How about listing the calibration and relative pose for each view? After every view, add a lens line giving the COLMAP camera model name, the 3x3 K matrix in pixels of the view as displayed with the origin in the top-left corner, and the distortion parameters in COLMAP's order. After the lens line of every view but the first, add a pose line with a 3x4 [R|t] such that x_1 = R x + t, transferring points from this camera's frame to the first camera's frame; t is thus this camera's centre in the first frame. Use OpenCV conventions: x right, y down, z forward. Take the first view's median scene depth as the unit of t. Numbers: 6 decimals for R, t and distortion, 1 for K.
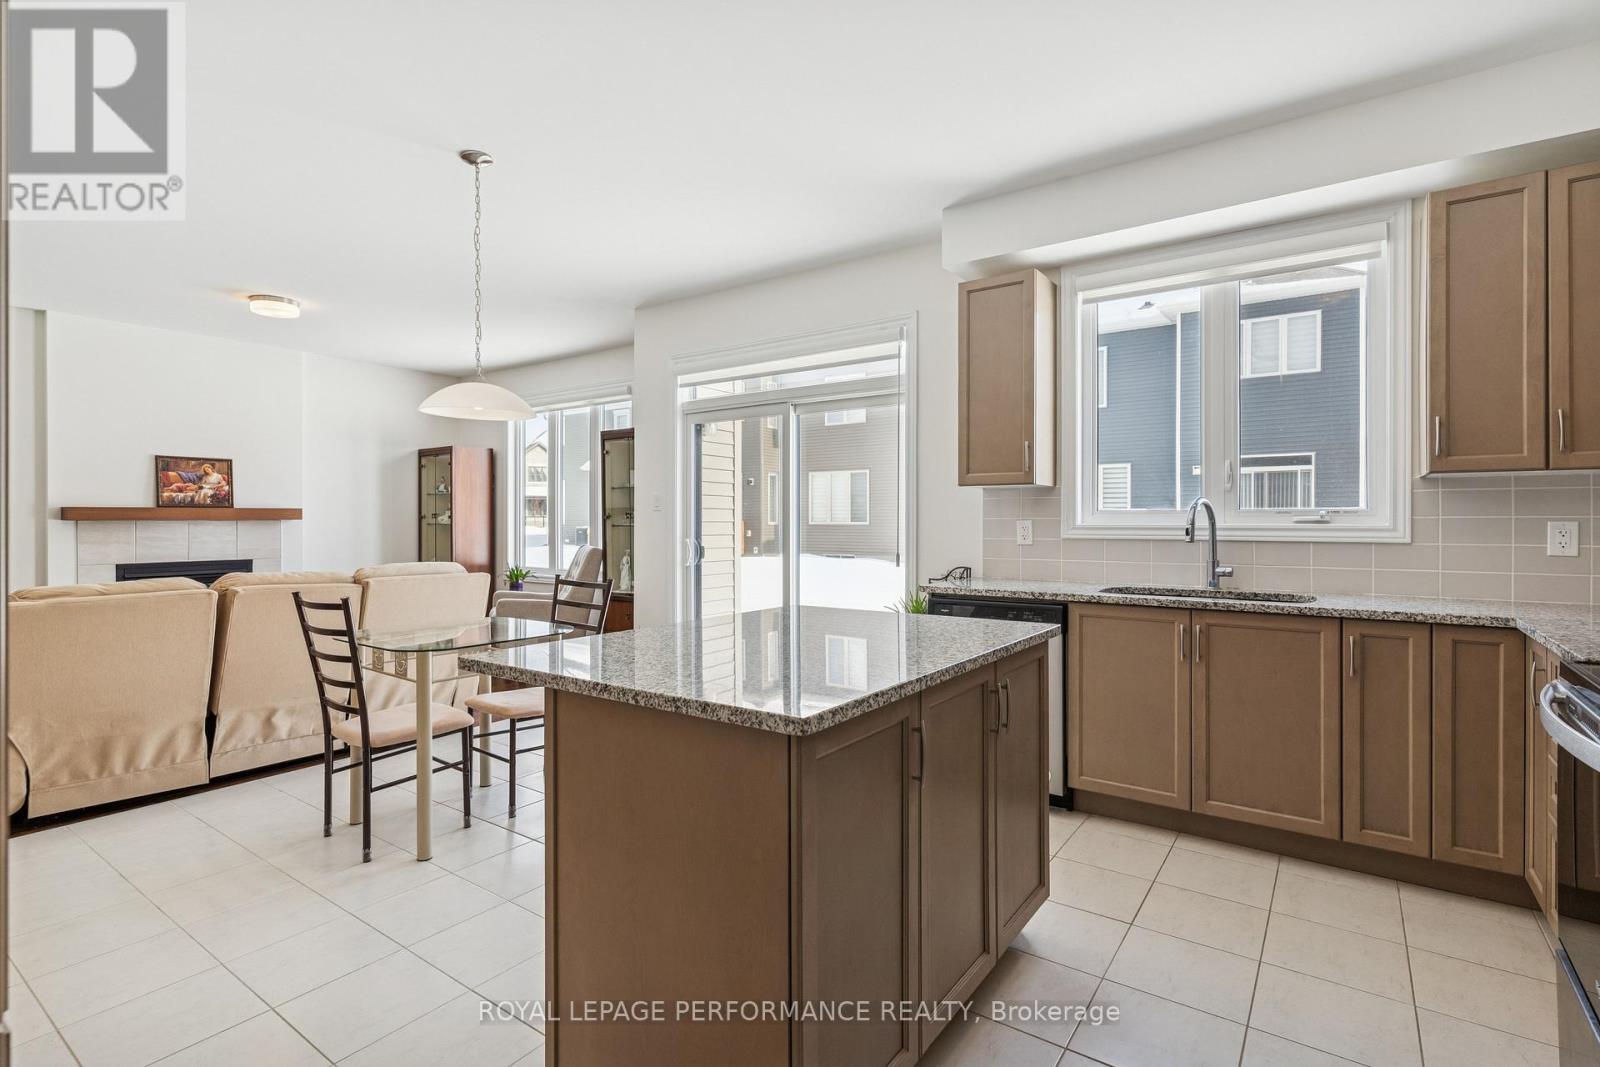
lens RADIAL K [[768.5, 0, 801.0], [0, 768.5, 536.0], [0, 0, 1]] dist [-0.002998, 0.000843]
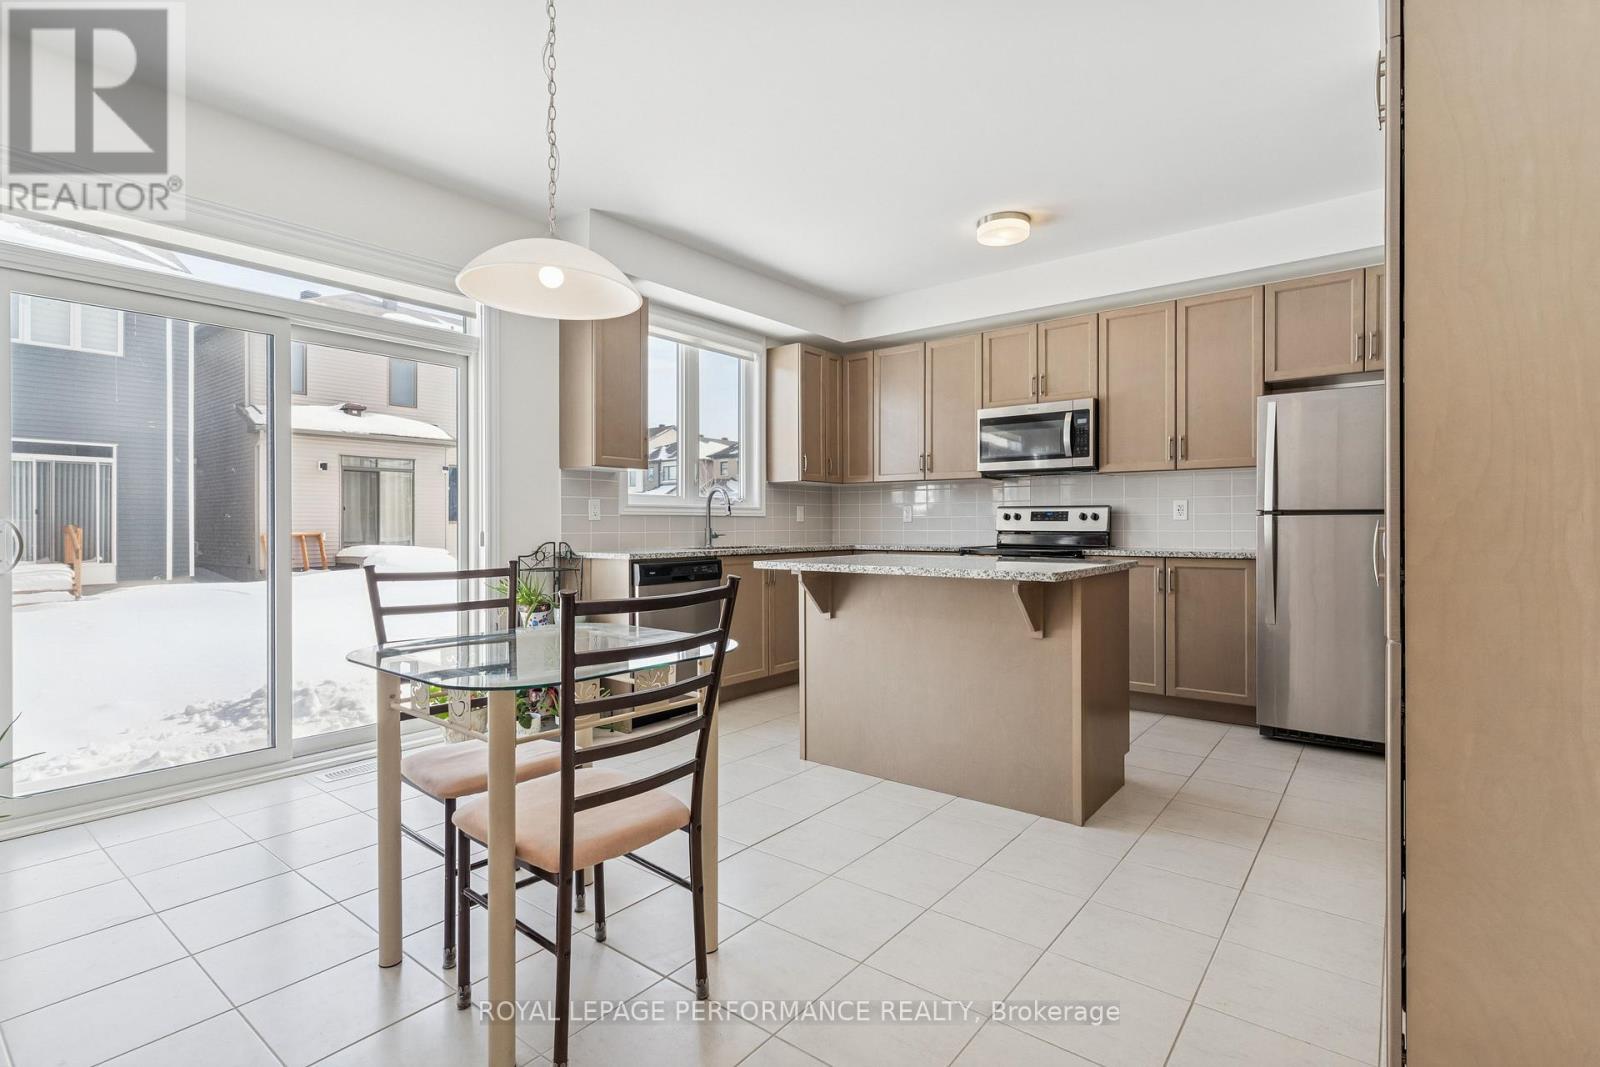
lens RADIAL K [[768.5, 0, 799.8], [0, 768.5, 528.5], [0, 0, 1]] dist [-0.002998, 0.000843]
pose [[0.040718, -0.004393, 0.999161, -0.624358], [0.022926, 0.999731, 0.003461, 0.019665], [-0.998908, 0.022766, 0.040808, 0.470718]]
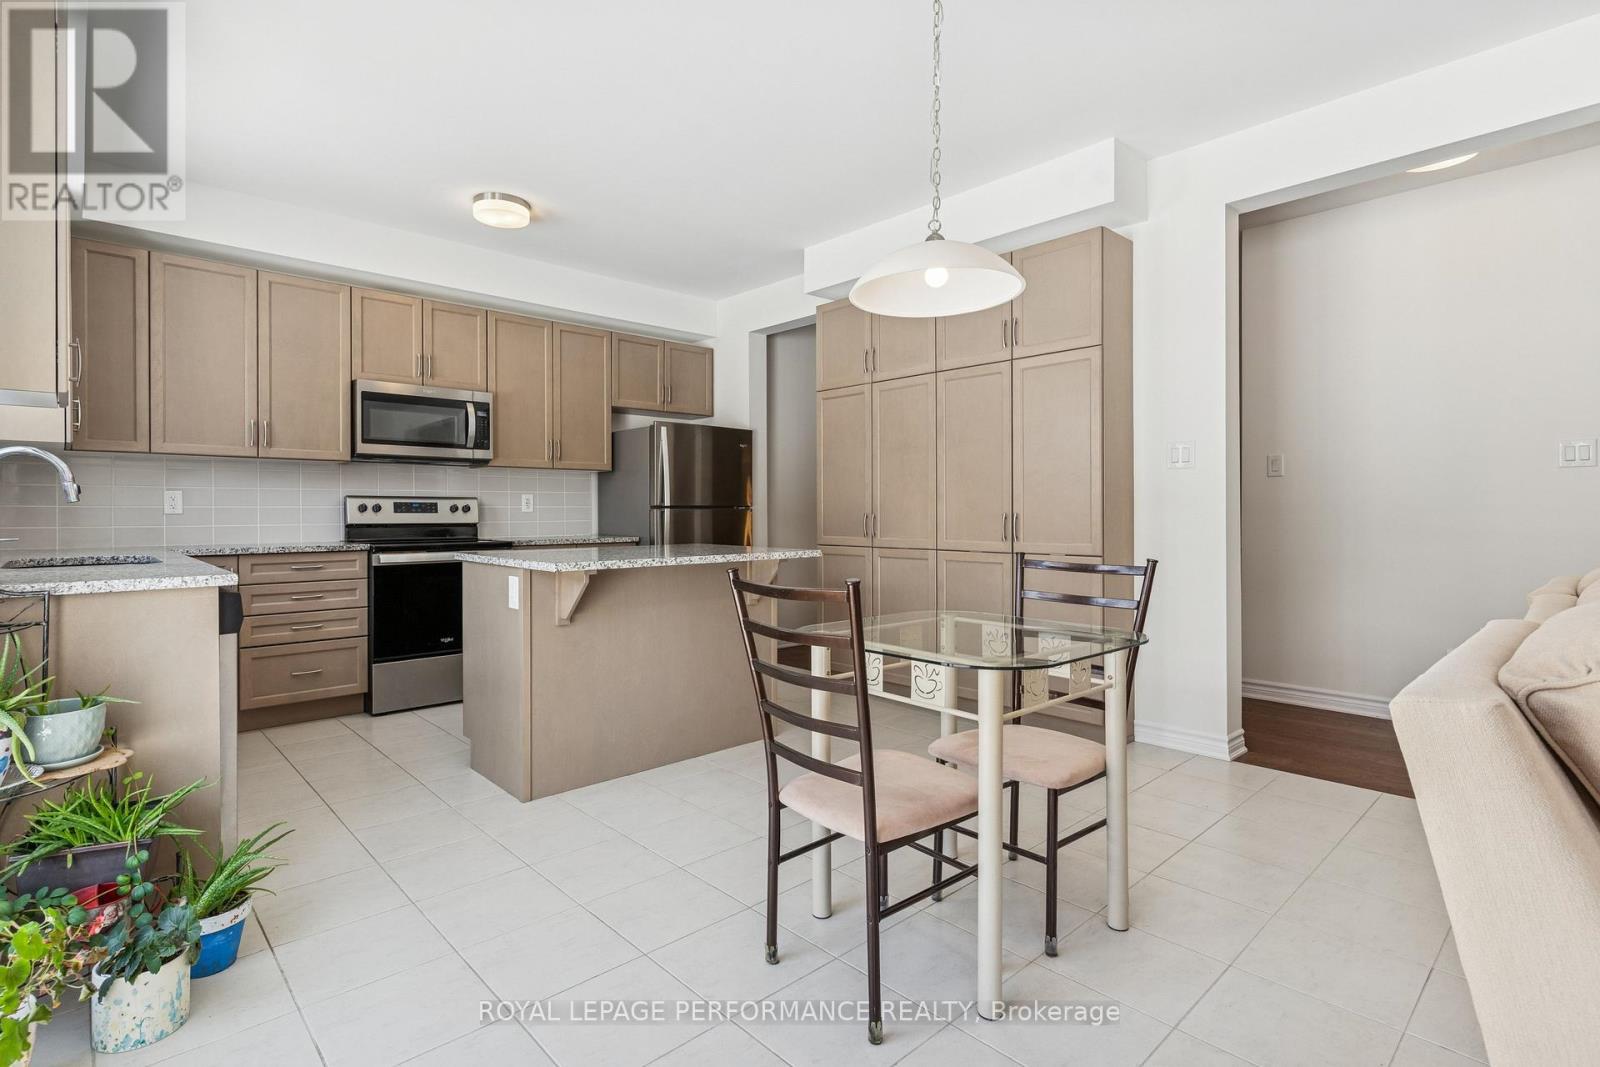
lens RADIAL K [[768.5, 0, 796.0], [0, 768.5, 511.0], [0, 0, 1]] dist [-0.002998, 0.000843]
pose [[-0.981748, 0.003817, 0.190149, -0.252100], [0.007604, 0.999787, 0.019192, 0.004726], [-0.190035, 0.020288, -0.981568, 0.988027]]
